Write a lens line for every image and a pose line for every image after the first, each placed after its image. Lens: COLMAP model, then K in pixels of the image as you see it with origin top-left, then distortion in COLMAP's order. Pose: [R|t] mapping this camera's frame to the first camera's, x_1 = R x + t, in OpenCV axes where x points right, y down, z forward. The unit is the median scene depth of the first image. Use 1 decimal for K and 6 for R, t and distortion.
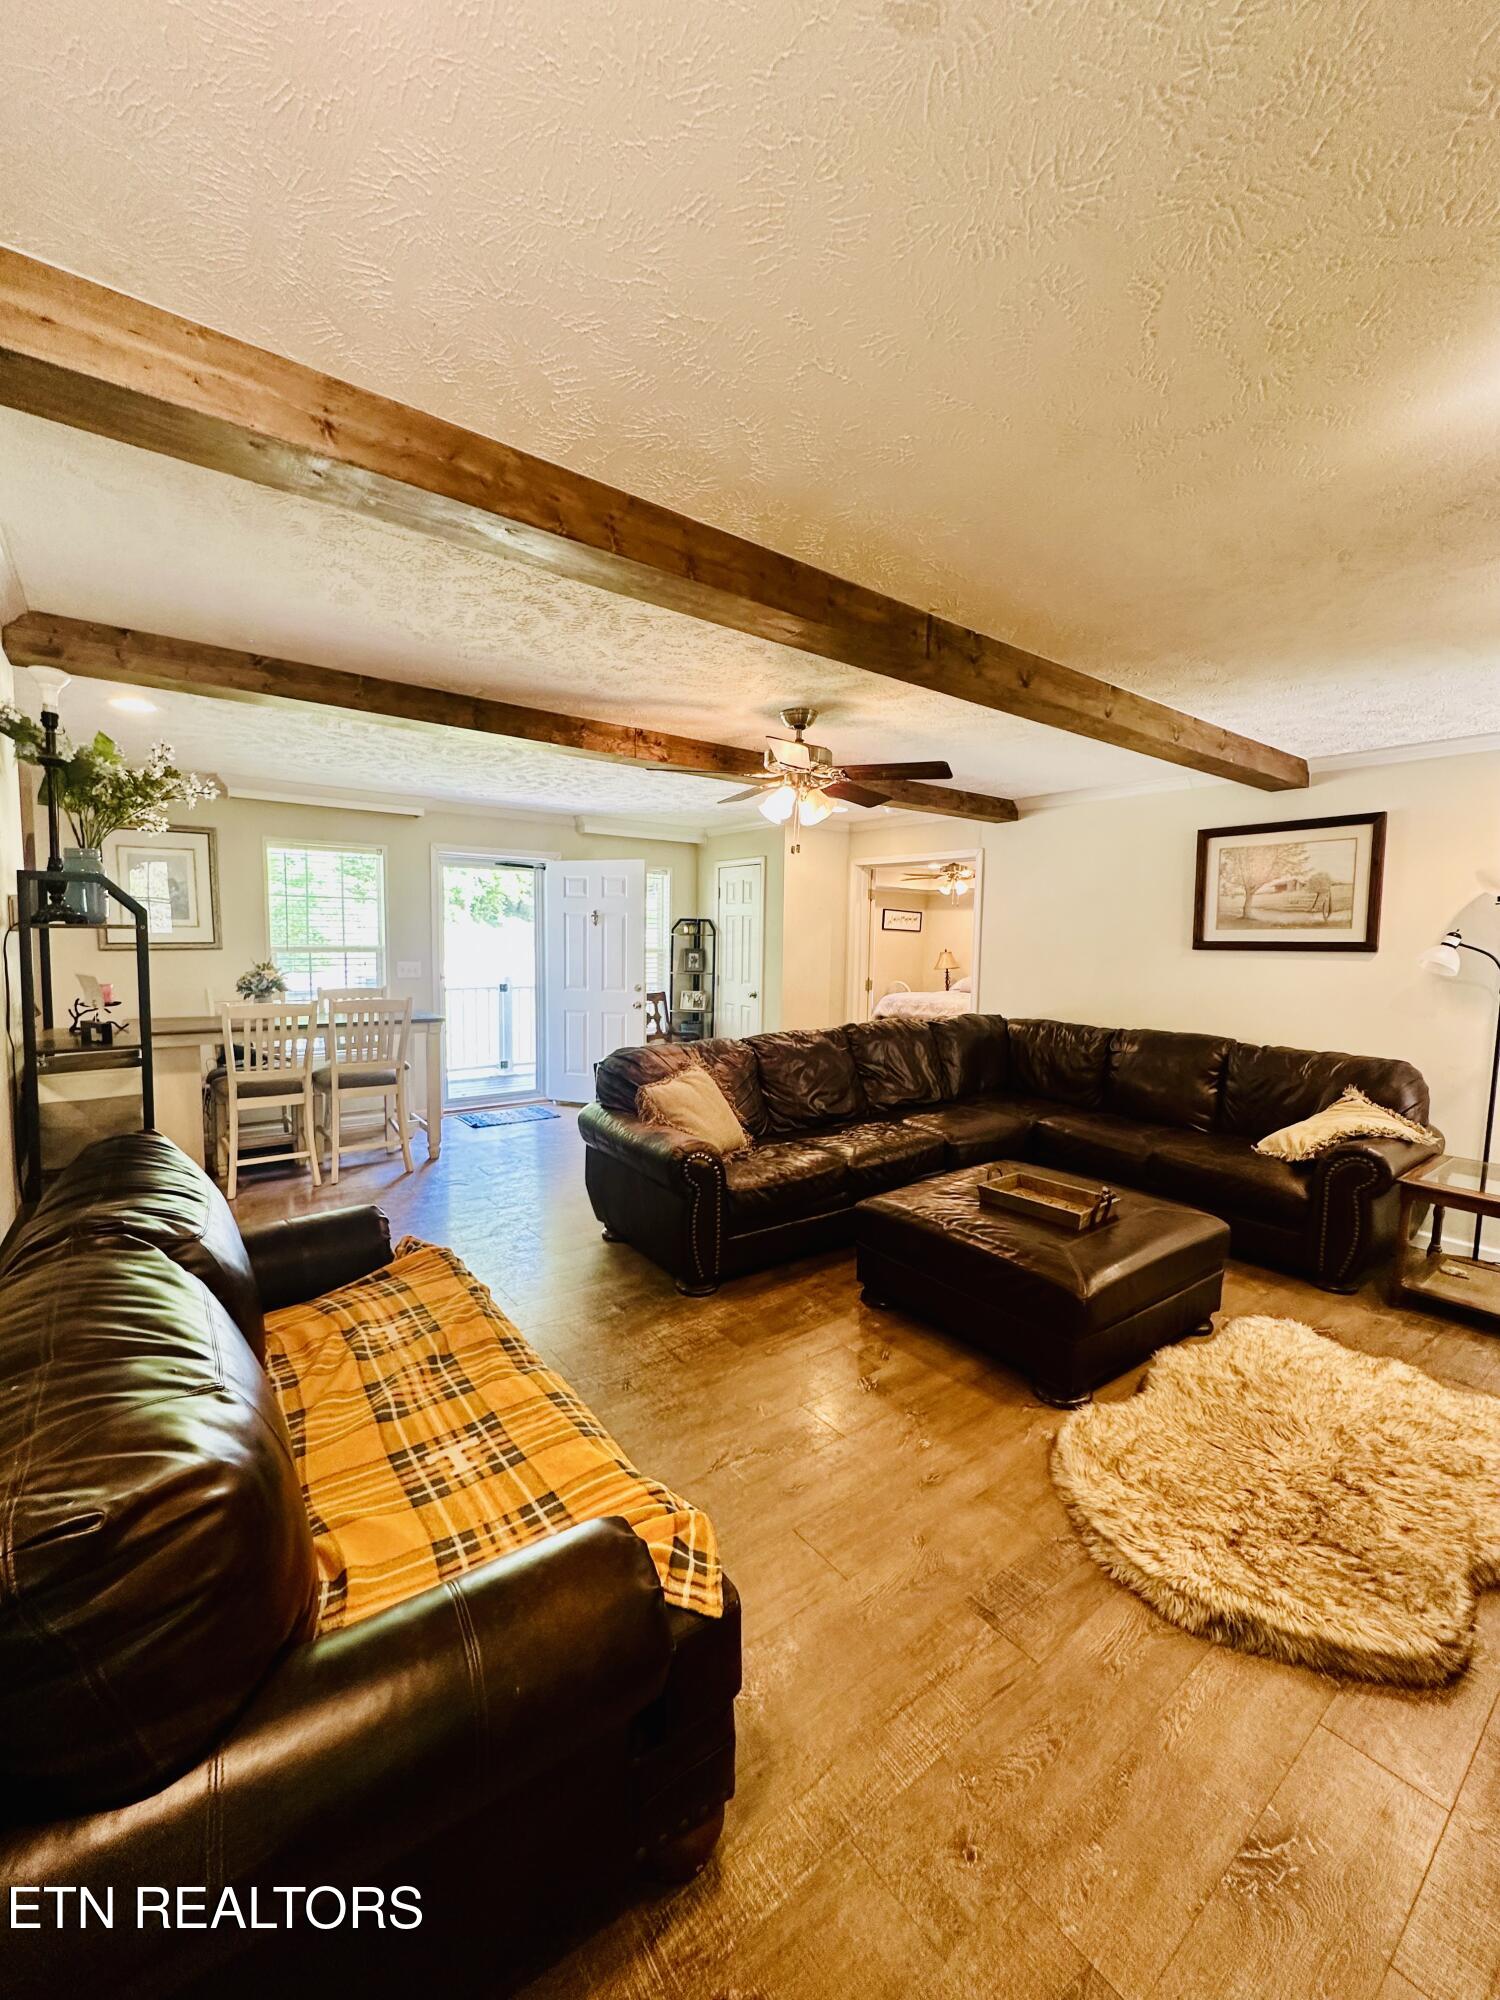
lens RADIAL K [[802.2, 0, 766.5], [0, 802.2, 985.1], [0, 0, 1]] dist [-0.005230, 0.001349]
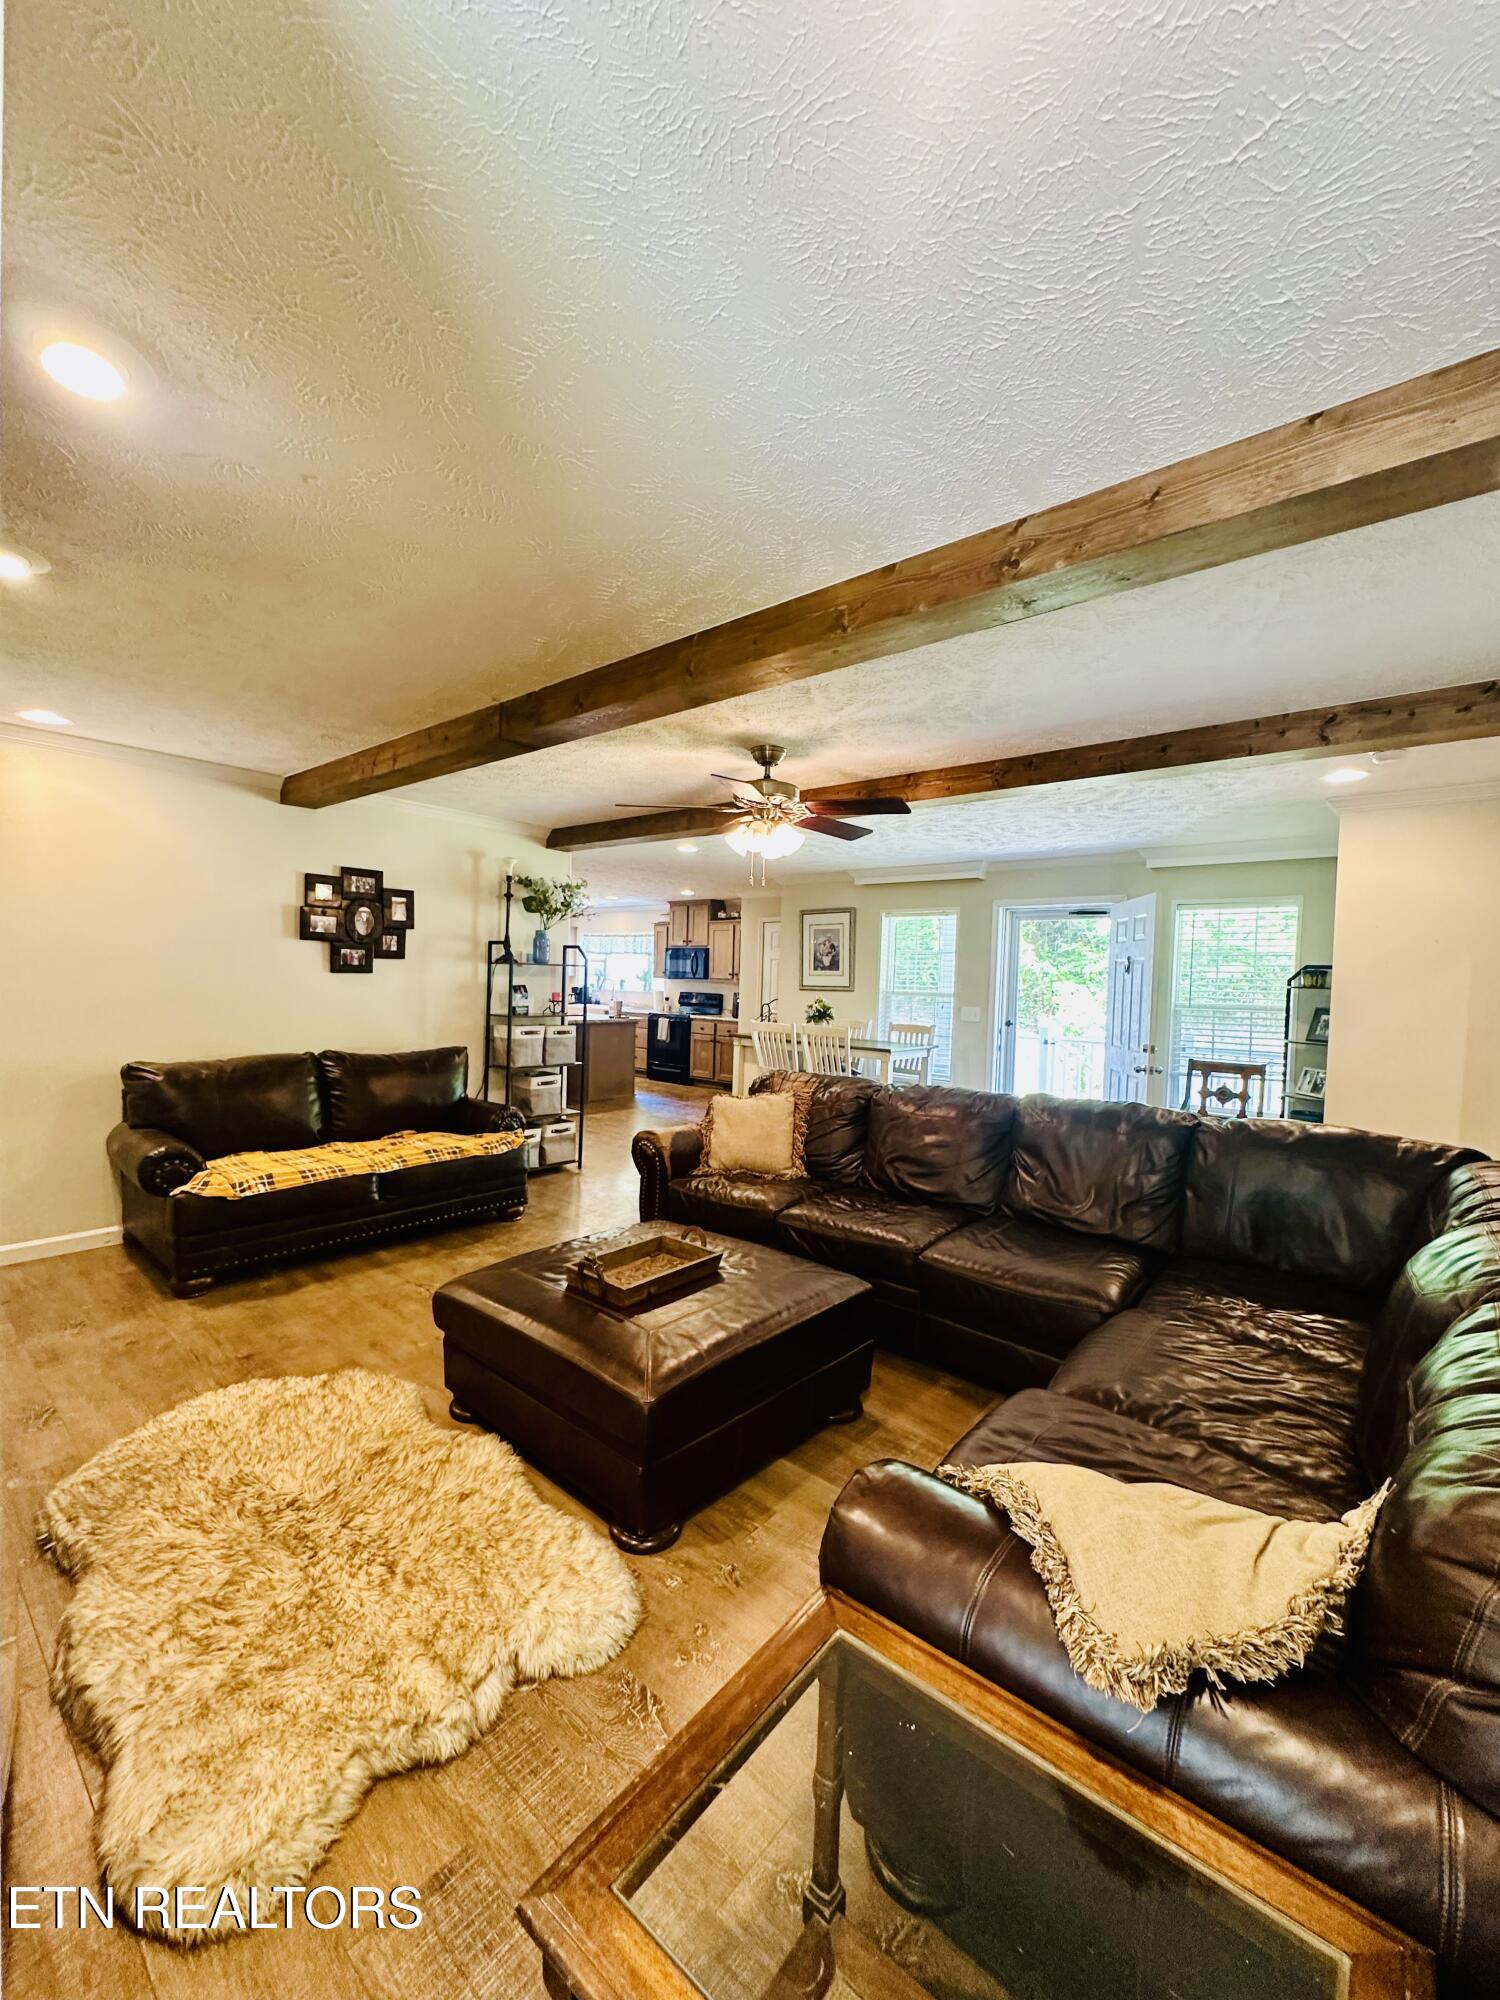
lens RADIAL K [[802.2, 0, 758.1], [0, 802.2, 1006.7], [0, 0, 1]] dist [-0.005230, 0.001349]
pose [[0.219878, 0.027712, -0.975134, 1.059708], [-0.085867, 0.996266, 0.008950, -0.023823], [0.971741, 0.081764, 0.221437, 0.803883]]
